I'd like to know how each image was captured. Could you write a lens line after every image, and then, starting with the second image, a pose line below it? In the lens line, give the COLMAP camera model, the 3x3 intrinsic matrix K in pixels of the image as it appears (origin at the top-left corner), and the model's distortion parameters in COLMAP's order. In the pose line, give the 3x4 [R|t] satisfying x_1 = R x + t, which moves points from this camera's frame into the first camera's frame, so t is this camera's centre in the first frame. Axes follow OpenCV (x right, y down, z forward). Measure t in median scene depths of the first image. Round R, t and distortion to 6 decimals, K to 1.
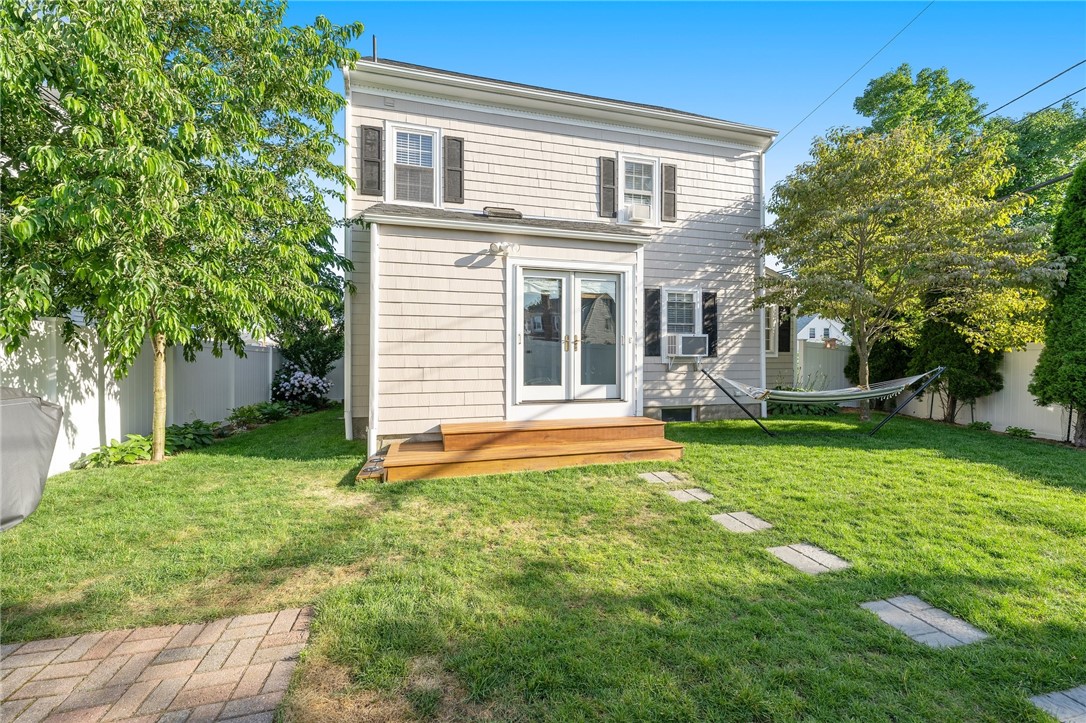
lens RADIAL K [[435.0, 0, 537.9], [0, 435.0, 355.2], [0, 0, 1]] dist [0.002237, 0.001859]
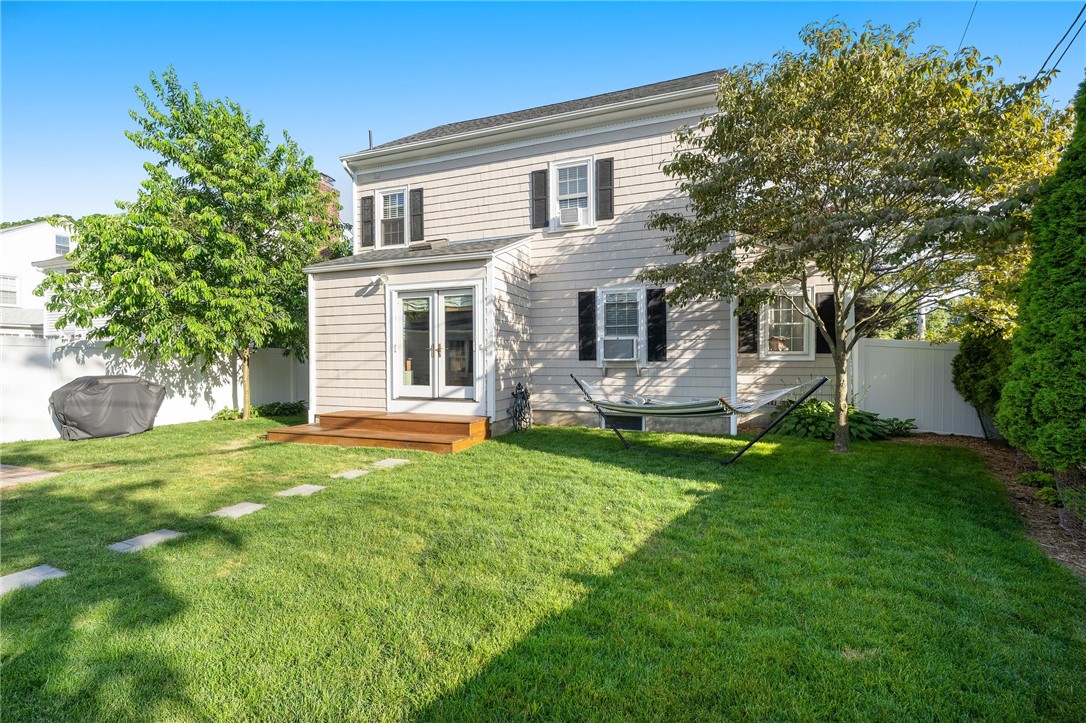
lens RADIAL K [[435.0, 0, 545.3], [0, 435.0, 362.1], [0, 0, 1]] dist [0.002237, 0.001859]
pose [[0.827679, -0.000040, -0.561202, 0.844309], [0.006566, 0.999932, 0.009612, -0.005037], [0.561164, -0.011640, 0.827623, 0.155552]]
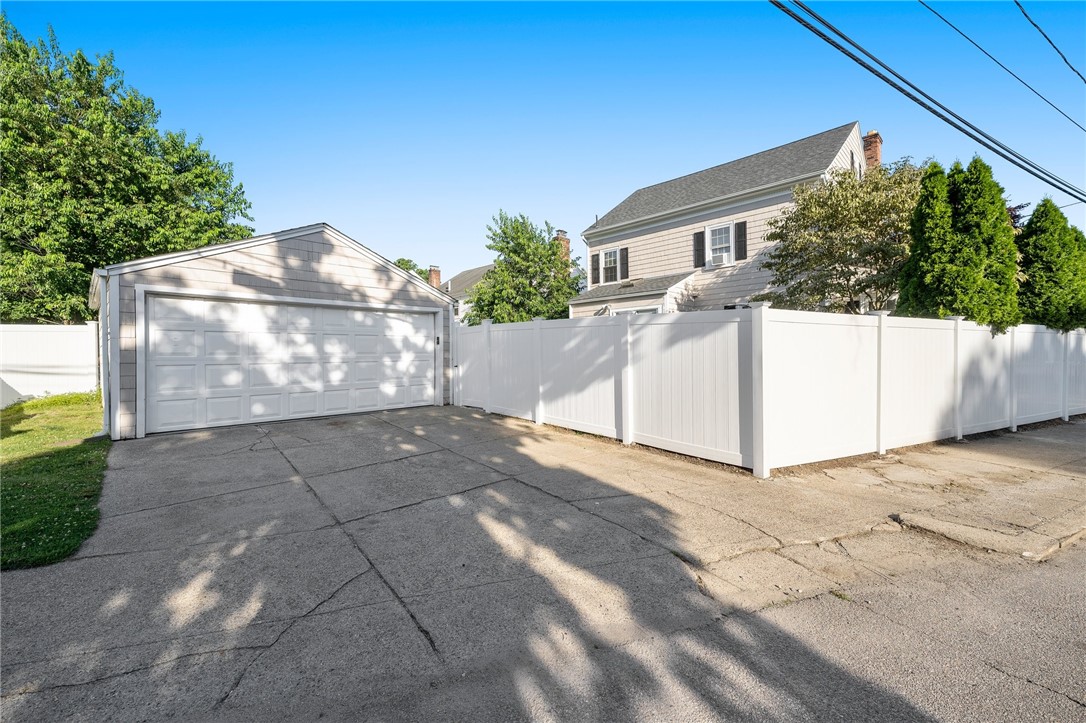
lens RADIAL K [[435.0, 0, 550.4], [0, 435.0, 363.3], [0, 0, 1]] dist [0.002237, 0.001859]
pose [[0.516687, 0.004731, -0.856161, 1.462182], [0.019482, 0.999661, 0.017281, 0.017693], [0.855953, -0.025608, 0.516420, -0.423776]]
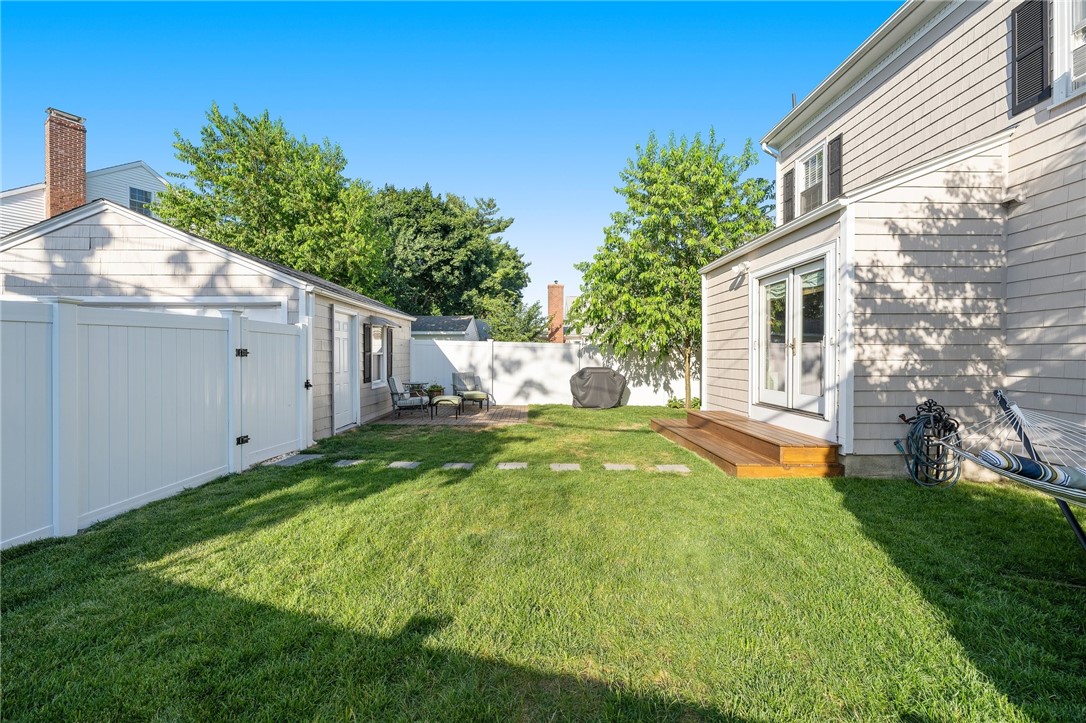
lens RADIAL K [[435.0, 0, 543.7], [0, 435.0, 356.1], [0, 0, 1]] dist [0.002237, 0.001859]
pose [[-0.236667, -0.002710, -0.971587, 0.929630], [-0.005020, 0.999986, -0.001566, -0.004588], [0.971578, 0.004507, -0.236677, 0.605348]]
